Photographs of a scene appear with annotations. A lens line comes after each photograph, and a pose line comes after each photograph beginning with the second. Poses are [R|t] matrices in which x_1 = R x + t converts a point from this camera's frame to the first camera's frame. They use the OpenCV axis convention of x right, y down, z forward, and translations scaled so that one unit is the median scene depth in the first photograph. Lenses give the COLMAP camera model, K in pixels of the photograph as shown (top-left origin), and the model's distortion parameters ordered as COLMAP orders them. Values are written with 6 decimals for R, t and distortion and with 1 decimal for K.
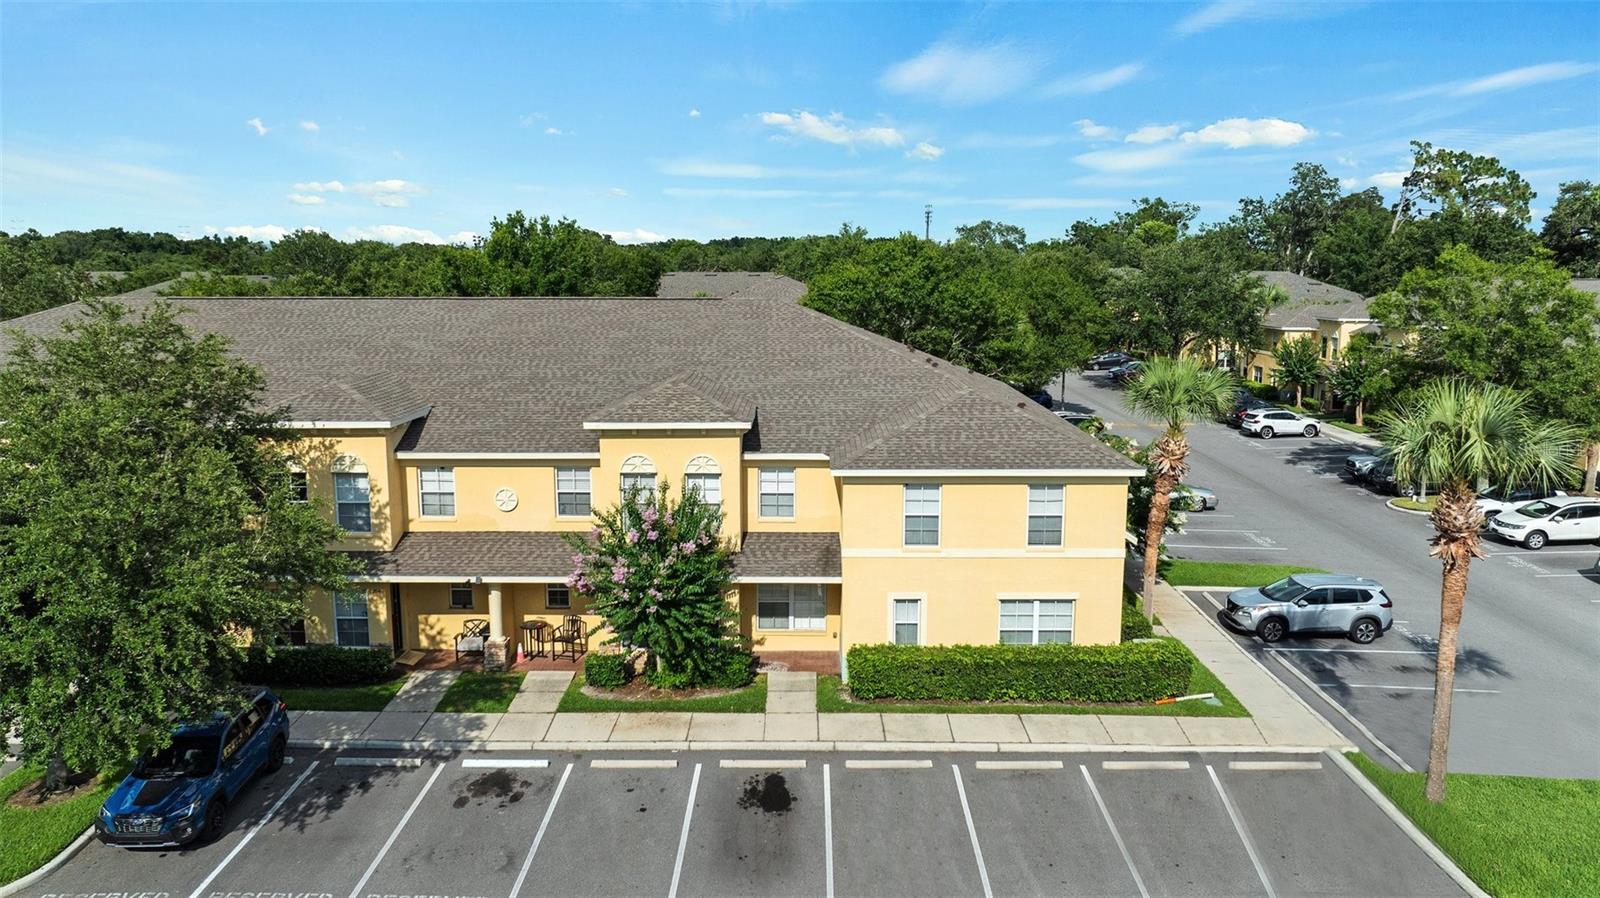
lens RADIAL K [[1121.3, 0, 804.2], [0, 1121.3, 445.9], [0, 0, 1]] dist [-0.022707, 0.002799]
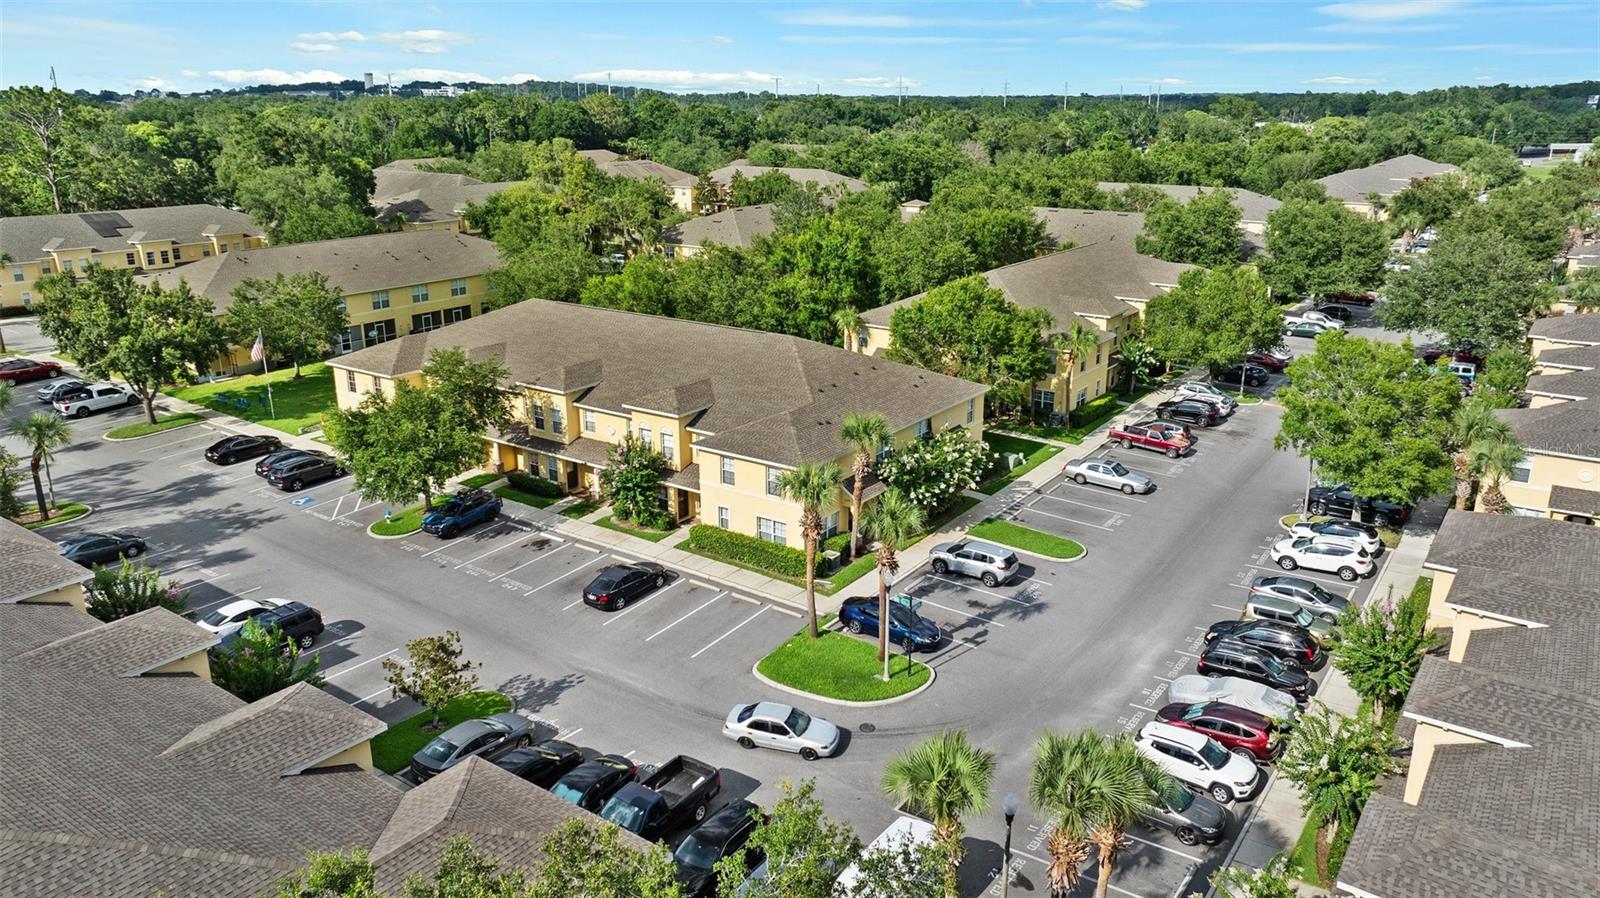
lens RADIAL K [[1121.3, 0, 804.2], [0, 1121.3, 445.9], [0, 0, 1]] dist [-0.022707, 0.002799]
pose [[0.816526, 0.168407, -0.552200, 1.374152], [-0.088321, 0.981687, 0.168792, -0.353707], [0.570513, -0.089052, 0.816447, -0.657132]]
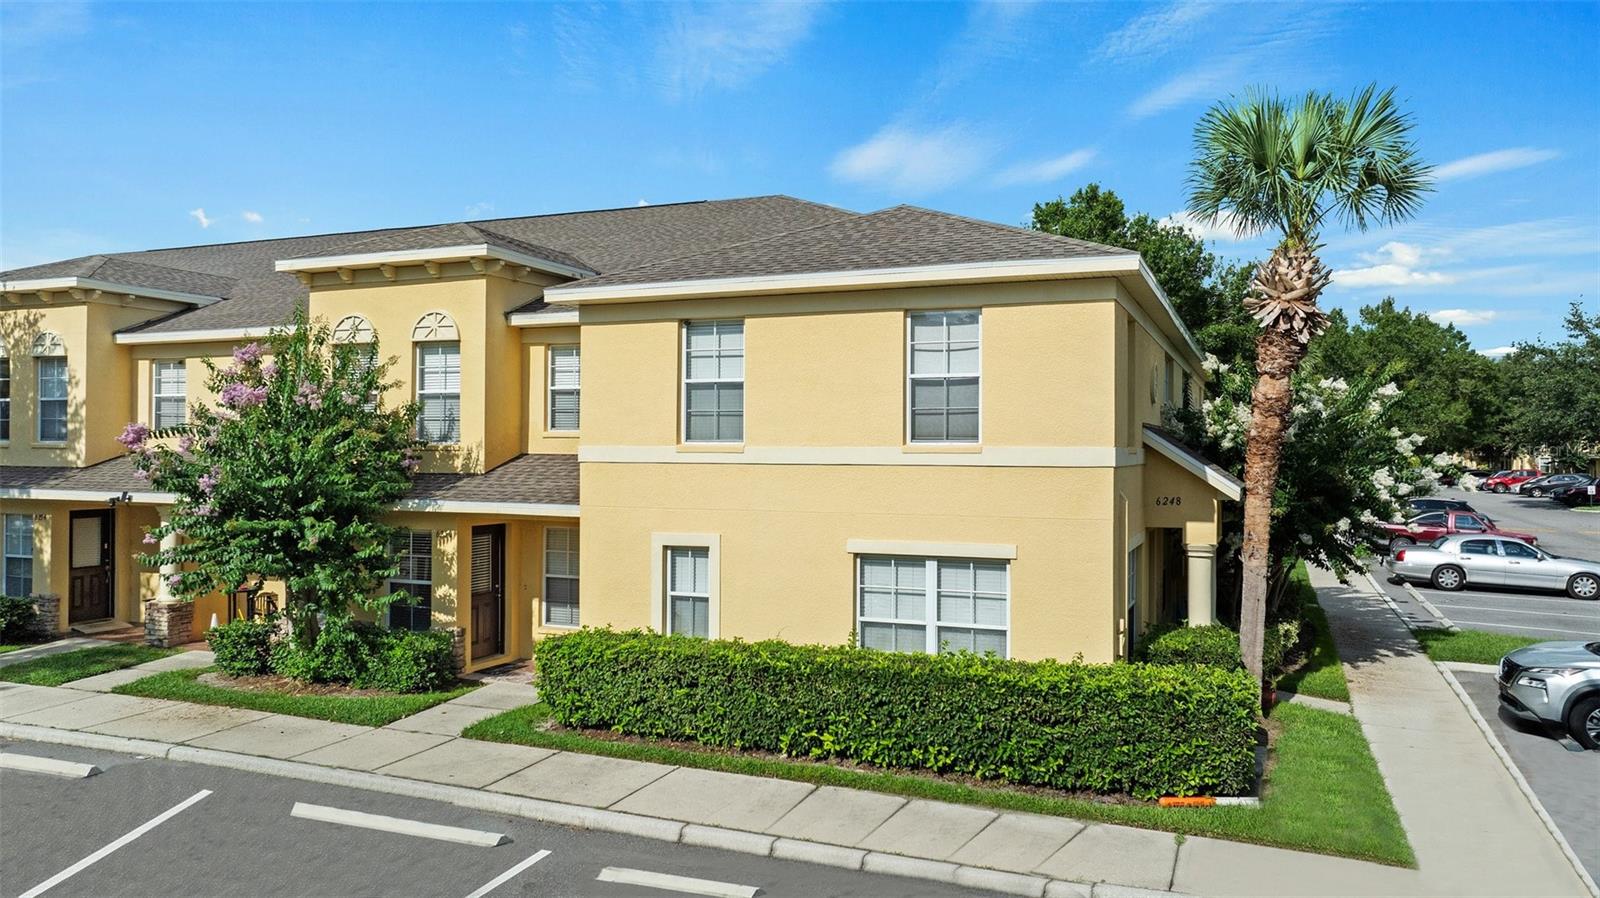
lens RADIAL K [[1129.5, 0, 806.4], [0, 1129.5, 446.8], [0, 0, 1]] dist [-0.041551, 0.042651]
pose [[0.929016, 0.002799, -0.370029, 0.330848], [-0.062818, 0.986650, -0.150251, 0.163690], [0.364669, 0.162830, 0.916790, 0.528512]]
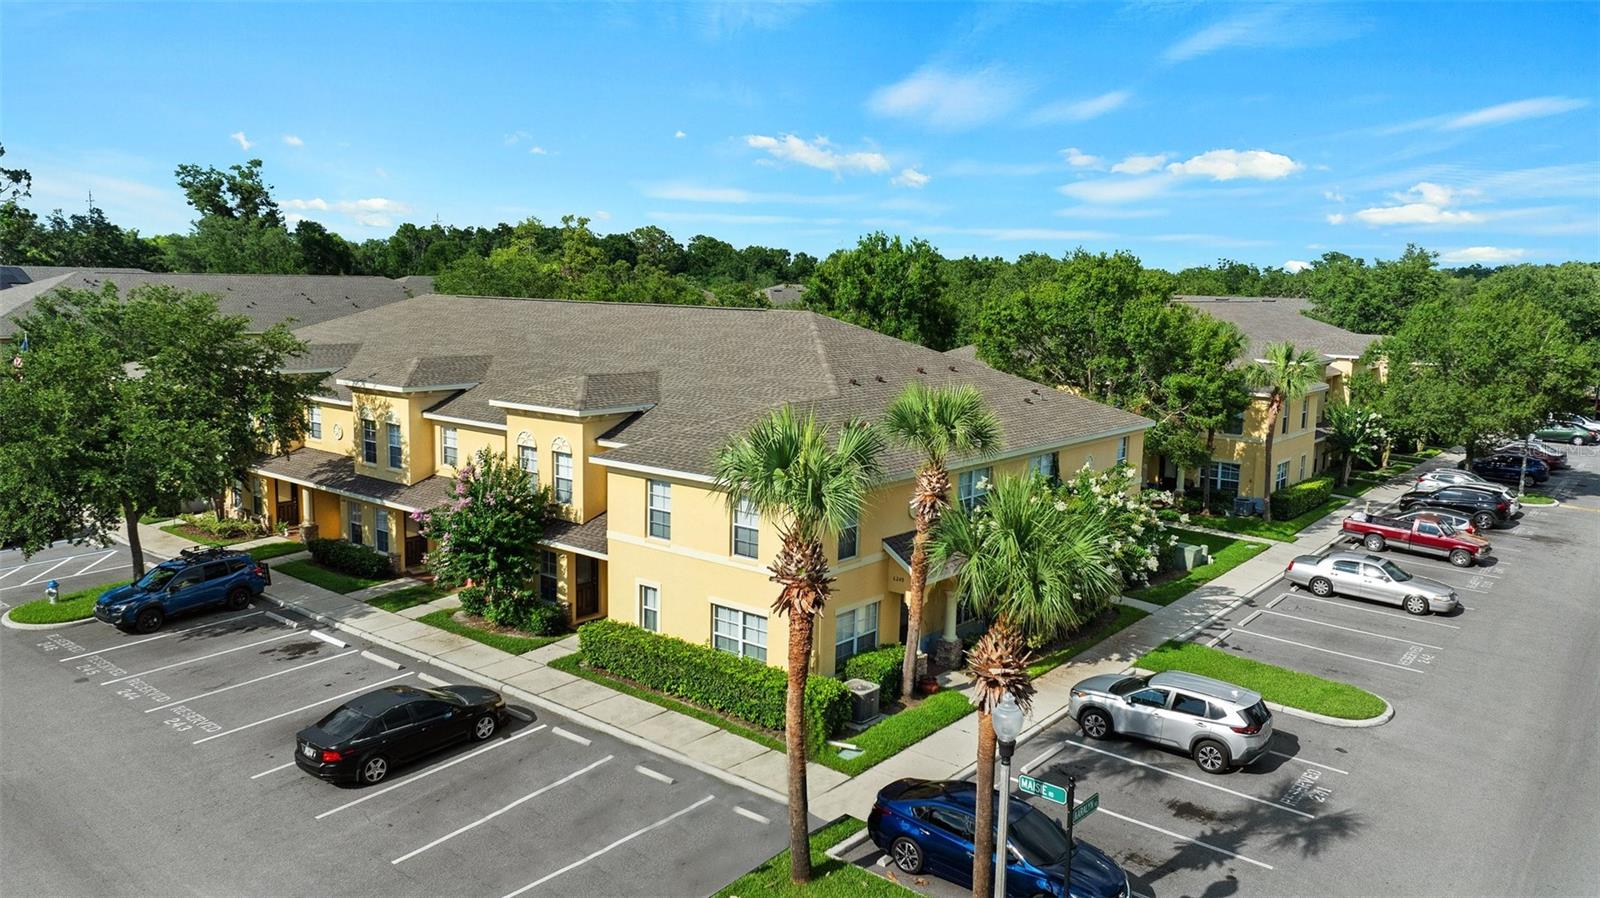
lens RADIAL K [[1161.6, 0, 807.1], [0, 1161.6, 446.3], [0, 0, 1]] dist [-0.020309, 0.000874]
pose [[0.783523, 0.104377, -0.612534, 0.867771], [-0.118978, 0.992752, 0.016976, -0.033597], [0.609866, 0.059577, 0.790262, 0.200607]]
